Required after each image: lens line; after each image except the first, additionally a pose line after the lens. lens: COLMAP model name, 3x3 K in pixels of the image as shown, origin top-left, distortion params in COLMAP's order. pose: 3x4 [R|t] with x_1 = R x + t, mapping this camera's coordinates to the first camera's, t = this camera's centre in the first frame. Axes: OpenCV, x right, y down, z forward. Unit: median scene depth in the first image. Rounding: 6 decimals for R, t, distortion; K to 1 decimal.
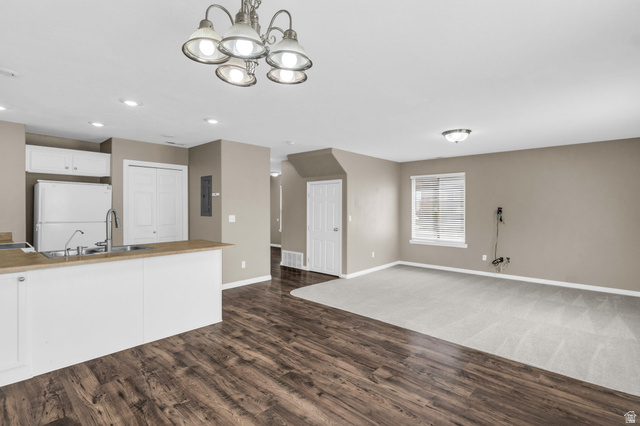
lens RADIAL K [[309.7, 0, 322.3], [0, 309.7, 213.2], [0, 0, 1]] dist [0.000888, 0.000546]
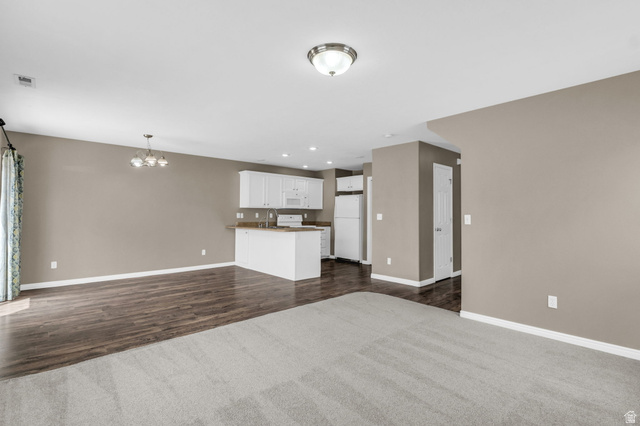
lens RADIAL K [[307.7, 0, 322.3], [0, 307.7, 208.6], [0, 0, 1]] dist [-0.000641, 0.000126]
pose [[-0.084151, -0.024090, -0.996162, 1.097379], [-0.024715, 0.999451, -0.022081, 0.021717], [0.996146, 0.022762, -0.084701, 1.166725]]
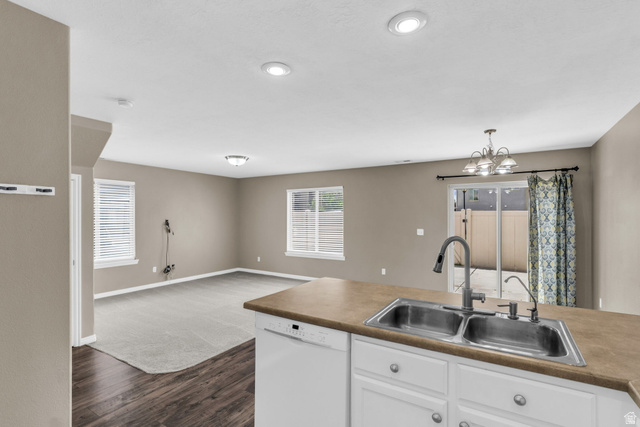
lens RADIAL K [[309.7, 0, 322.3], [0, 309.7, 213.7], [0, 0, 1]] dist [0.000888, 0.000546]
pose [[-0.185951, 0.007082, 0.982533, -0.901099], [0.014501, 0.999885, -0.004463, -0.041430], [-0.982452, 0.013418, -0.186032, 1.016662]]
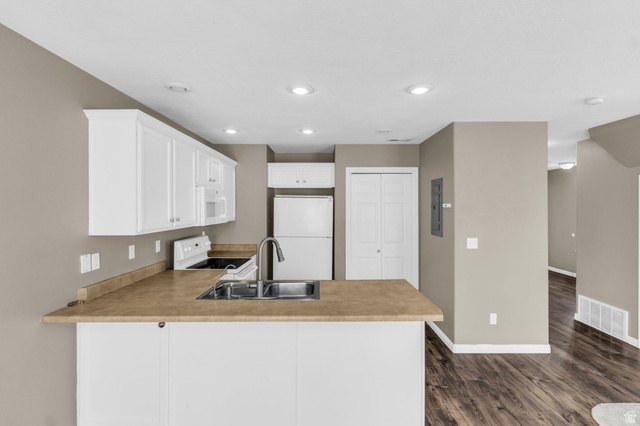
lens RADIAL K [[310.7, 0, 322.9], [0, 310.7, 207.7], [0, 0, 1]] dist [-0.001522, 0.000181]
pose [[0.670840, -0.003375, -0.741594, -0.032803], [-0.010346, 0.999850, -0.013909, -0.057258], [0.741530, 0.017003, 0.670704, 0.453690]]
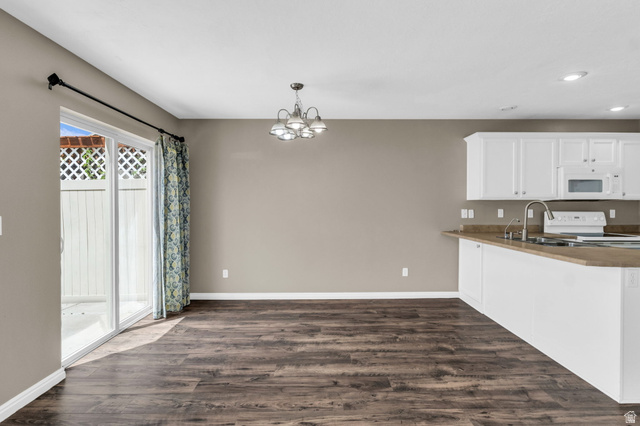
lens RADIAL K [[307.7, 0, 322.3], [0, 307.7, 208.6], [0, 0, 1]] dist [-0.000641, 0.000126]
pose [[-0.730501, 0.002899, -0.682905, 0.396710], [-0.015048, 0.999680, 0.020340, 0.002888], [0.682746, 0.025135, -0.730224, 0.955200]]
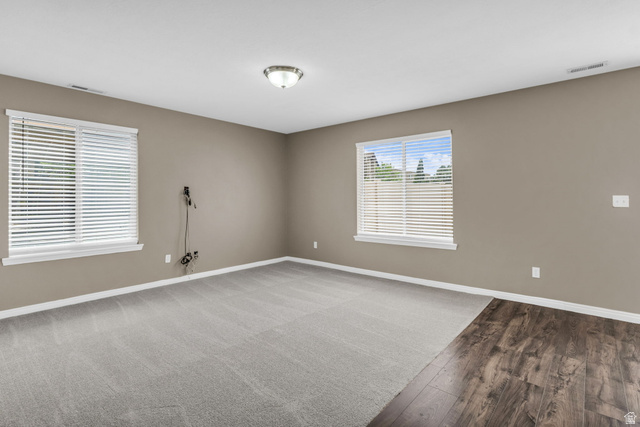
lens RADIAL K [[316.7, 0, 324.2], [0, 316.7, 193.8], [0, 0, 1]] dist [0.002403, 0.000292]
pose [[-0.037712, 0.012731, 0.999208, -0.310753], [0.019868, 0.999731, -0.011988, 0.021997], [-0.999091, 0.019400, -0.037954, 1.061111]]
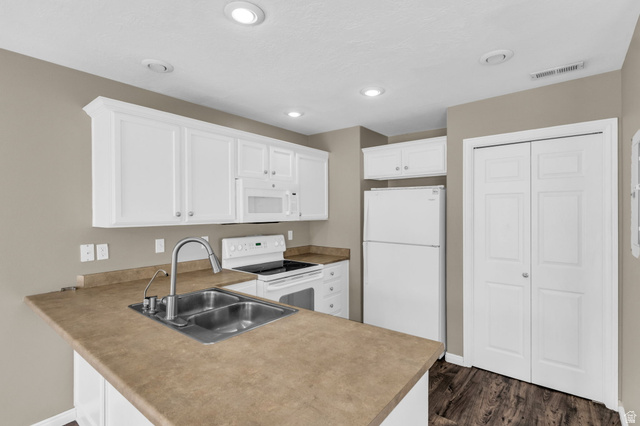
lens RADIAL K [[309.7, 0, 322.3], [0, 309.7, 213.2], [0, 0, 1]] dist [0.000888, 0.000546]
pose [[0.063487, 0.000072, -0.997983, -0.109584], [-0.013456, 0.999909, -0.000784, -0.042422], [0.997892, 0.013479, 0.063482, 0.900624]]
